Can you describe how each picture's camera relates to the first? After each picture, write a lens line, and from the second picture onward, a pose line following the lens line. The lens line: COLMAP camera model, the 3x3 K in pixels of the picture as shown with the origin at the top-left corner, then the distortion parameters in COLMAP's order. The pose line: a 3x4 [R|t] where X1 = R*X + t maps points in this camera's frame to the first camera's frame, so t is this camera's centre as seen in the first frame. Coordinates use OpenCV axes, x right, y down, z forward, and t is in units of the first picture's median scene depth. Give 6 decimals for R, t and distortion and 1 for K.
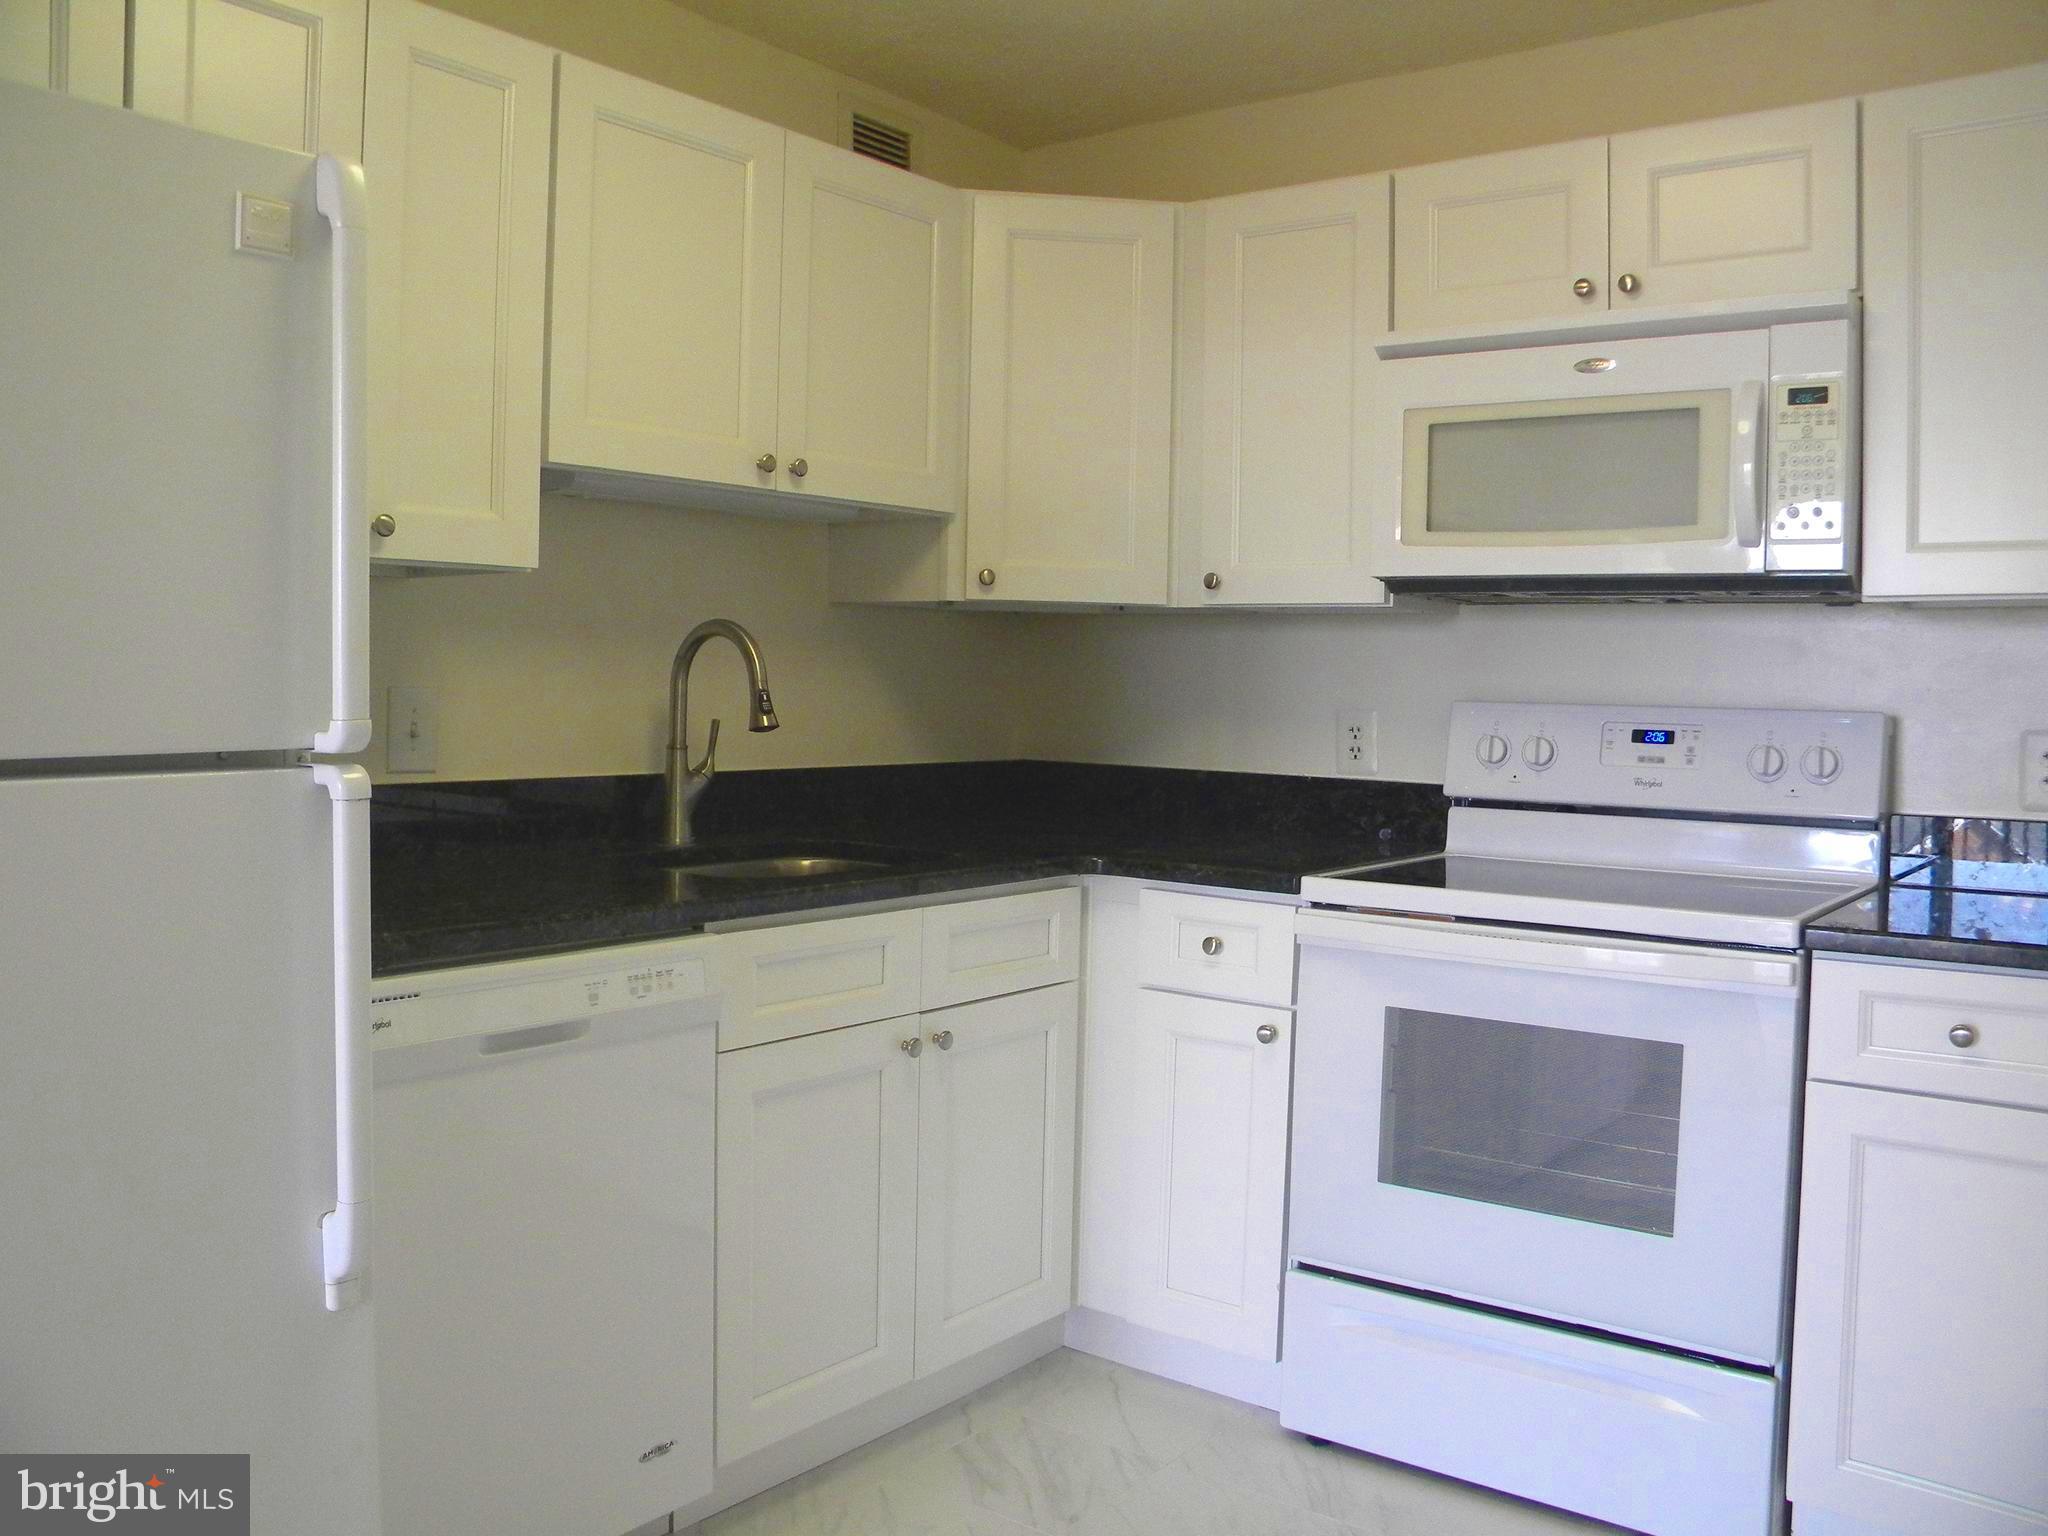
lens RADIAL K [[1711.0, 0, 1021.9], [0, 1711.0, 718.0], [0, 0, 1]] dist [-0.178157, 0.147252]
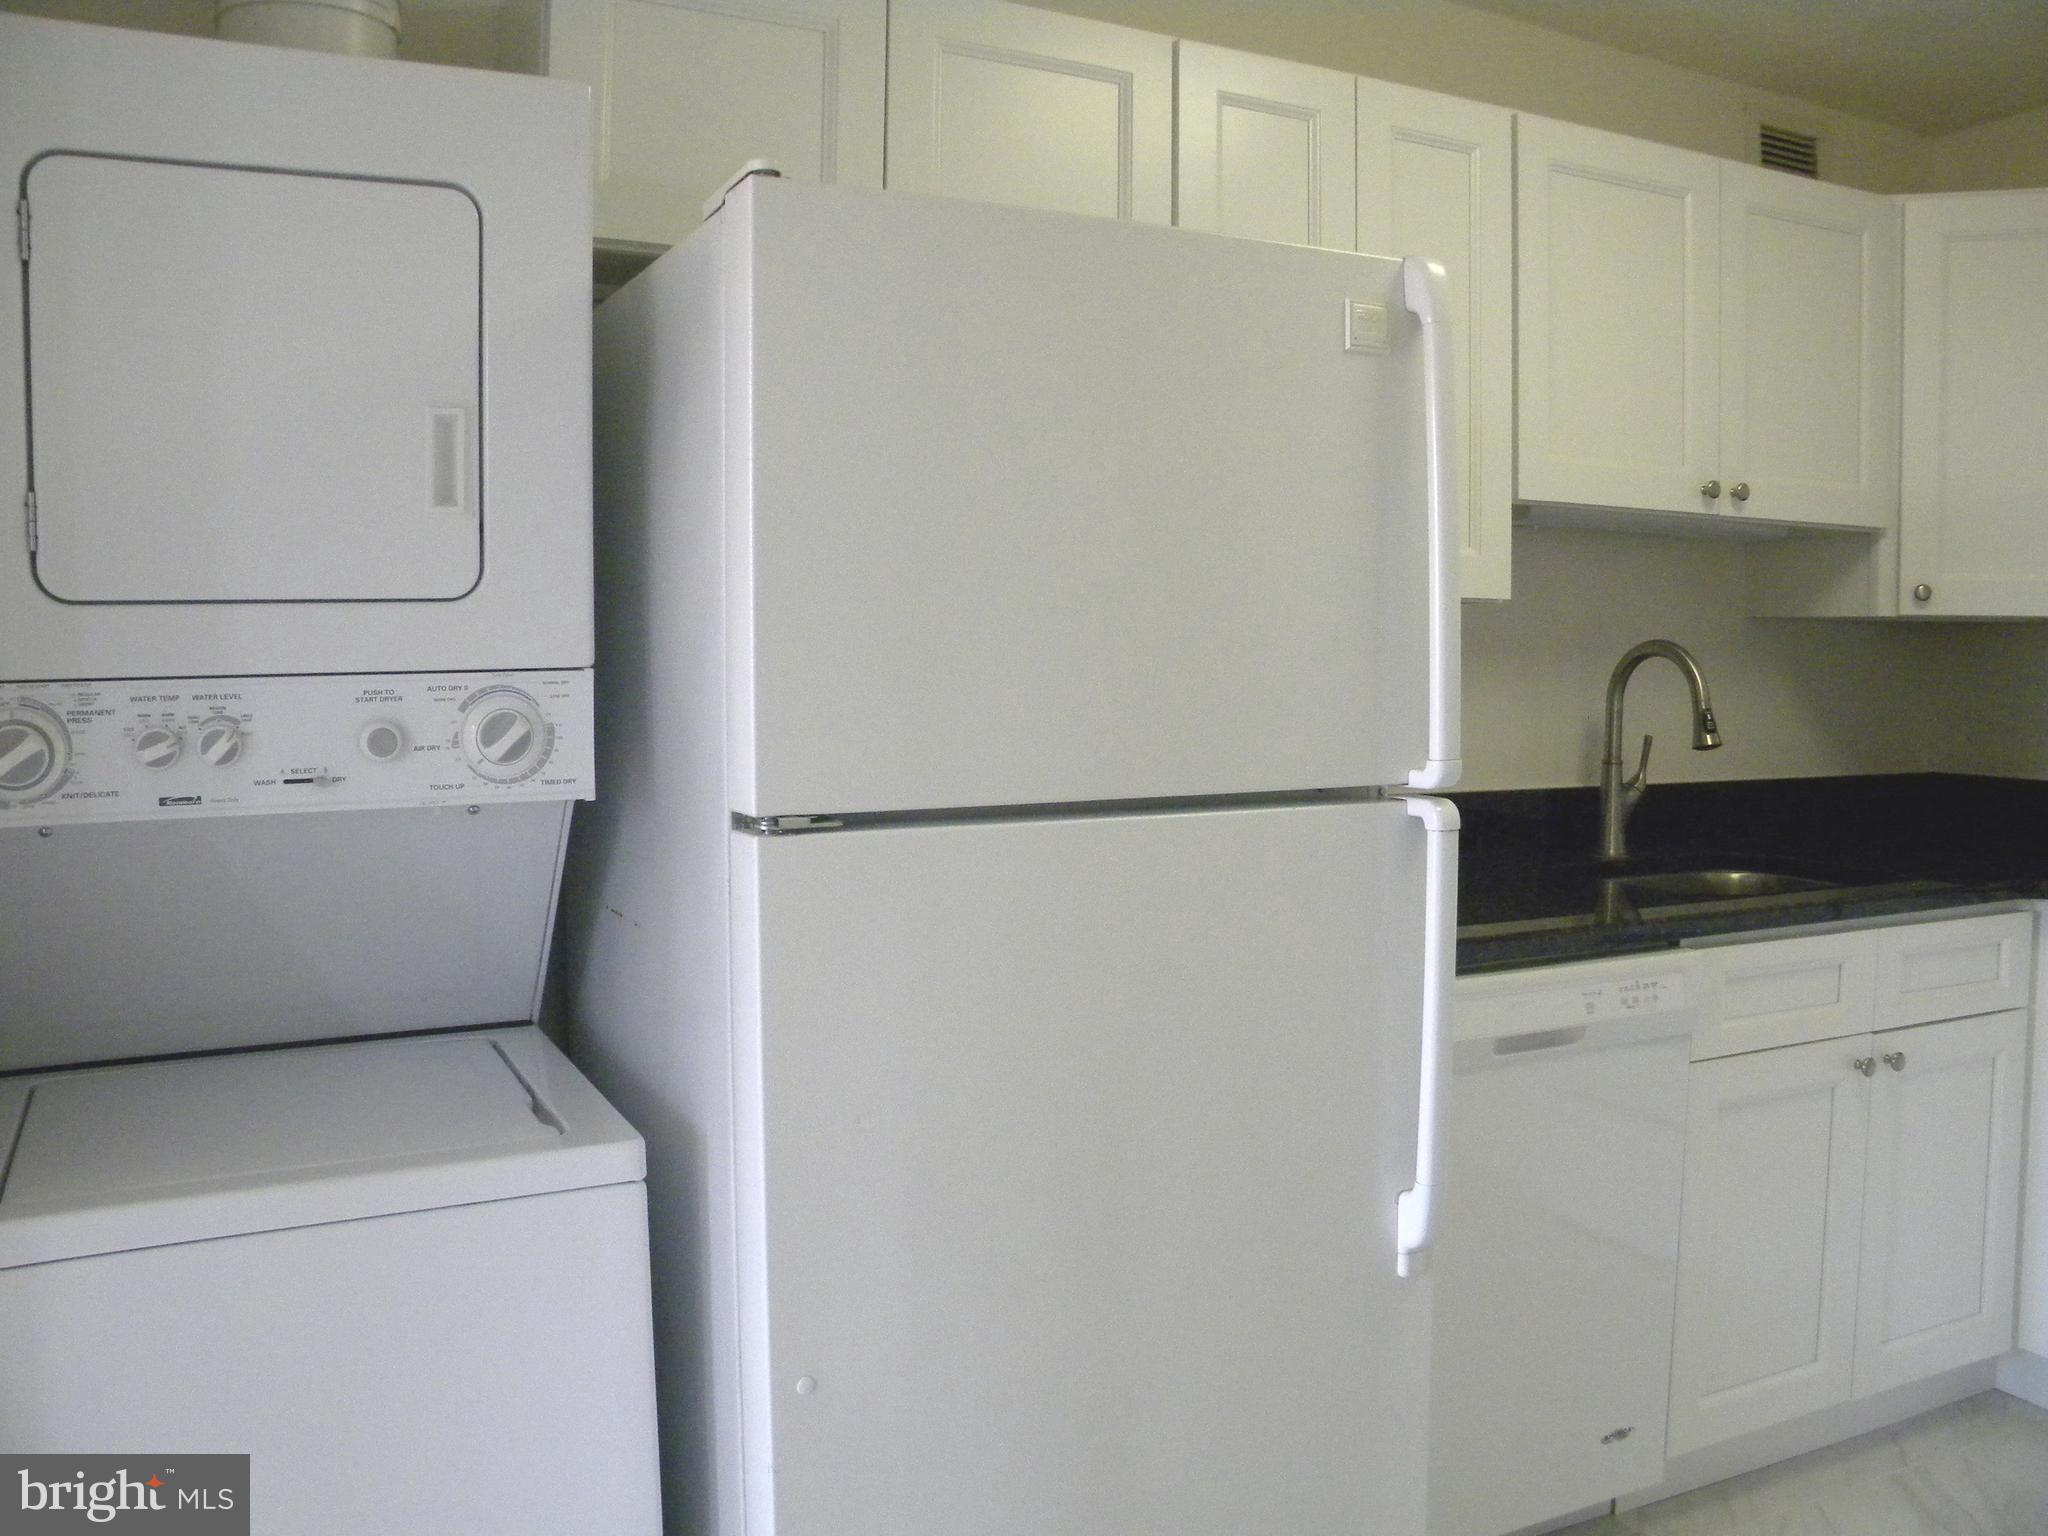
lens RADIAL K [[1711.0, 0, 1004.9], [0, 1711.0, 715.0], [0, 0, 1]] dist [-0.178157, 0.147252]
pose [[0.903608, 0.007076, -0.428301, -0.104135], [-0.002259, 0.999928, 0.011755, -0.024043], [0.428354, -0.009654, 0.903560, -0.092001]]
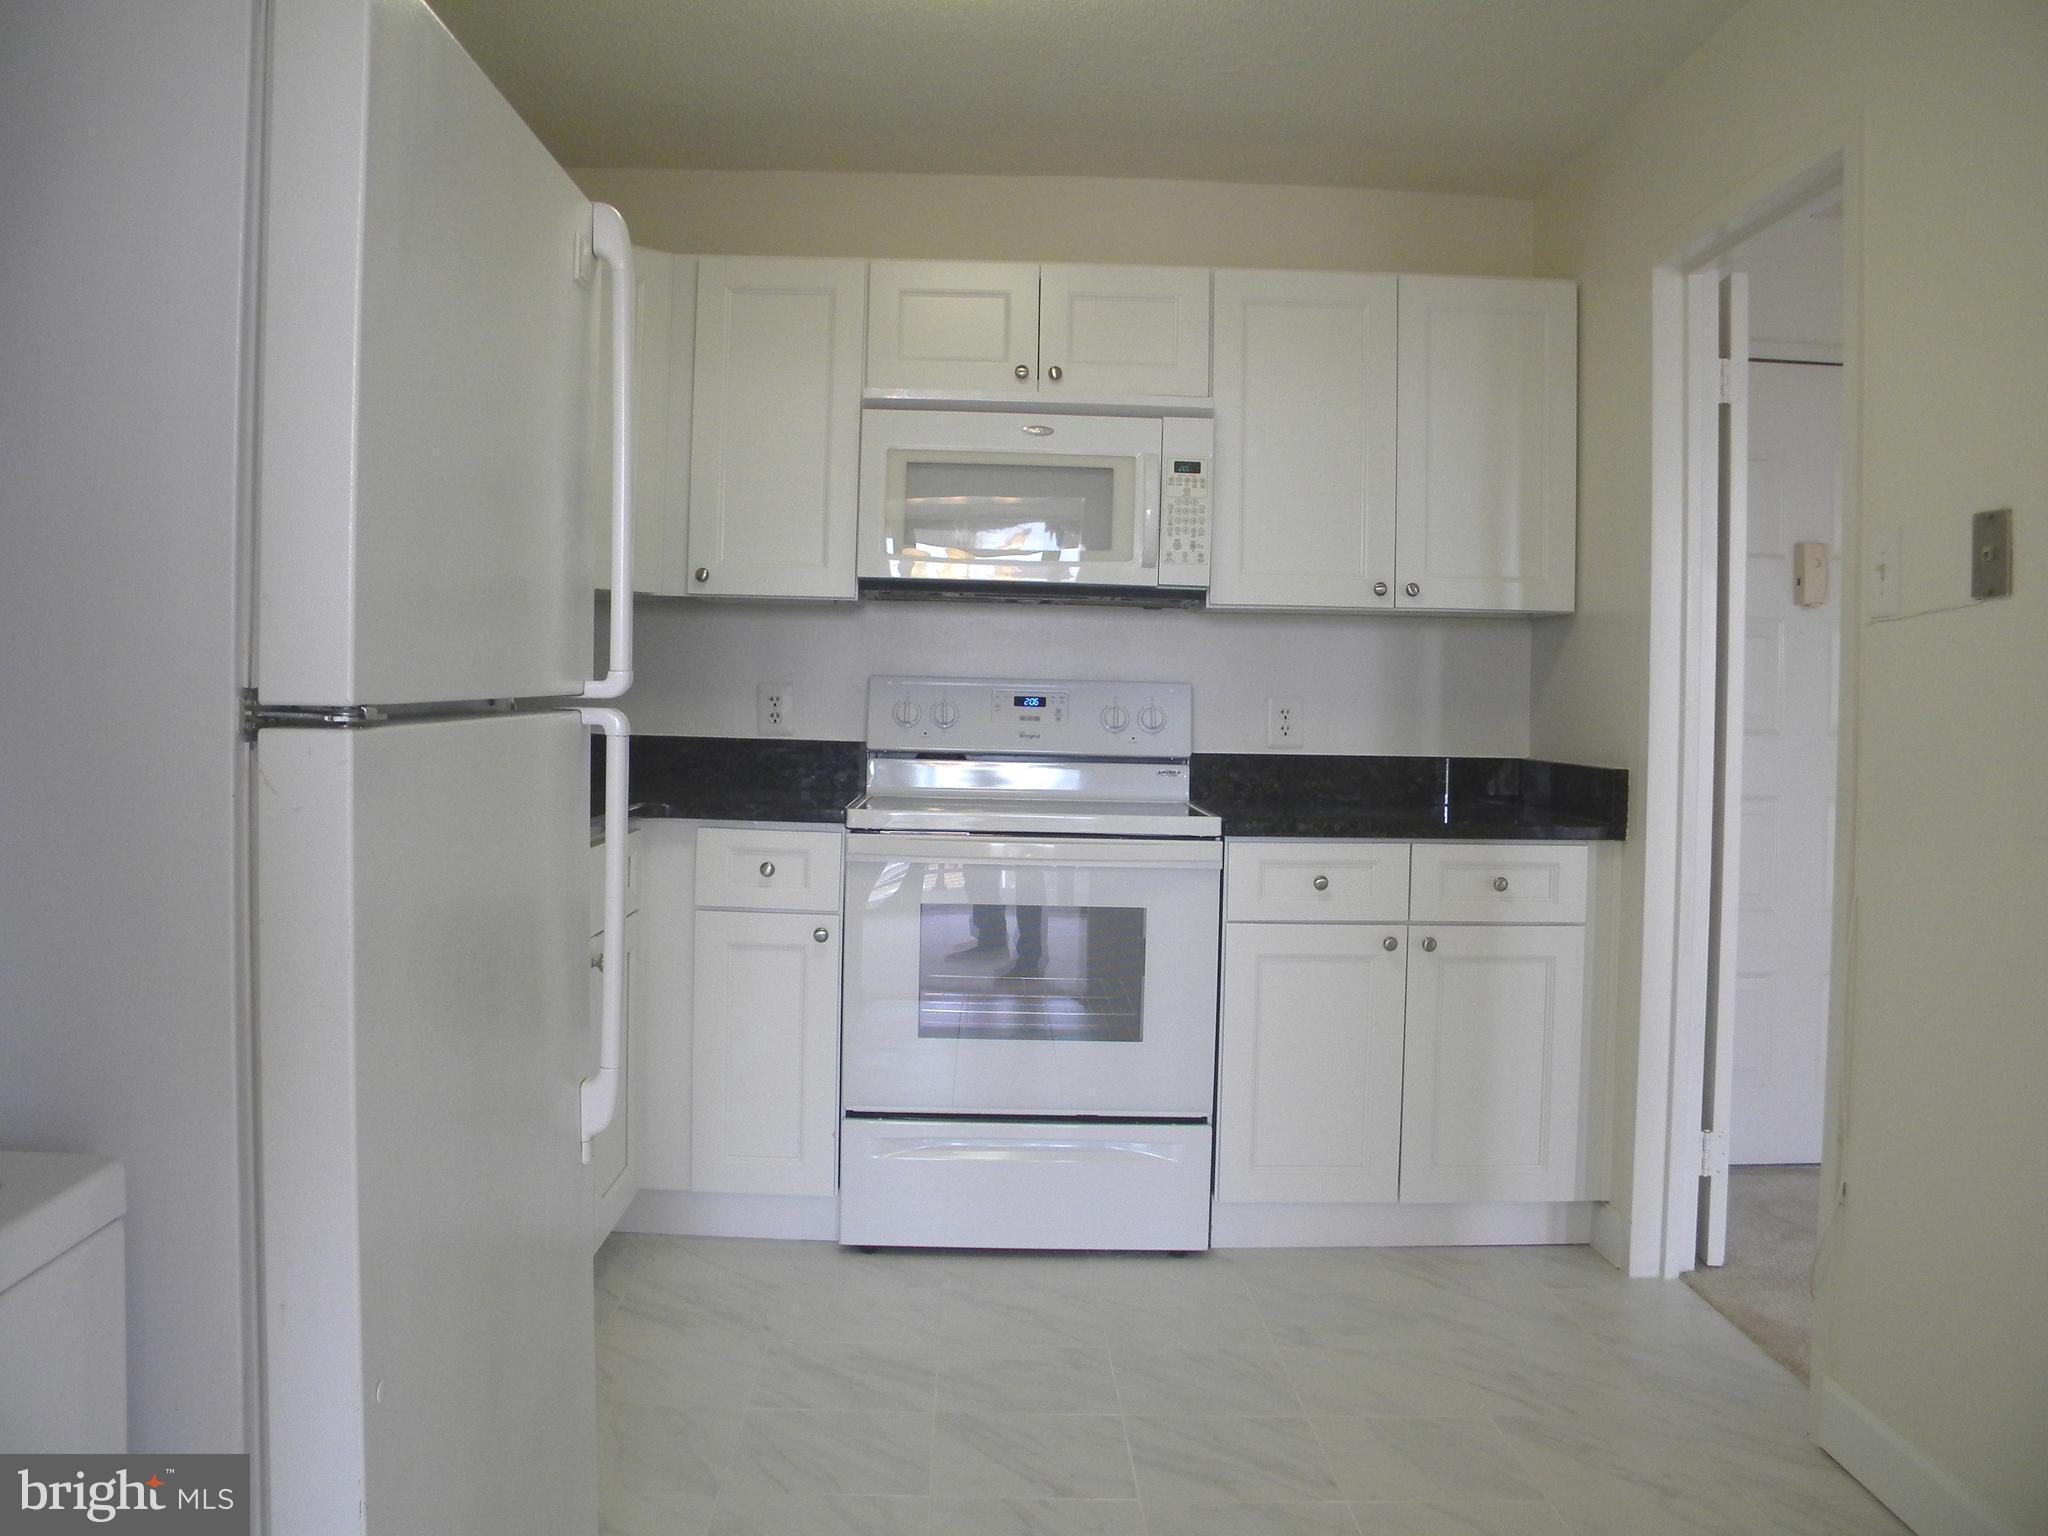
lens RADIAL K [[1711.0, 0, 1008.8], [0, 1711.0, 720.5], [0, 0, 1]] dist [-0.178157, 0.147252]
pose [[0.785567, -0.009151, 0.618709, -0.546584], [0.005157, 0.999953, 0.008241, 0.016424], [-0.618755, -0.003283, 0.785577, -0.090271]]
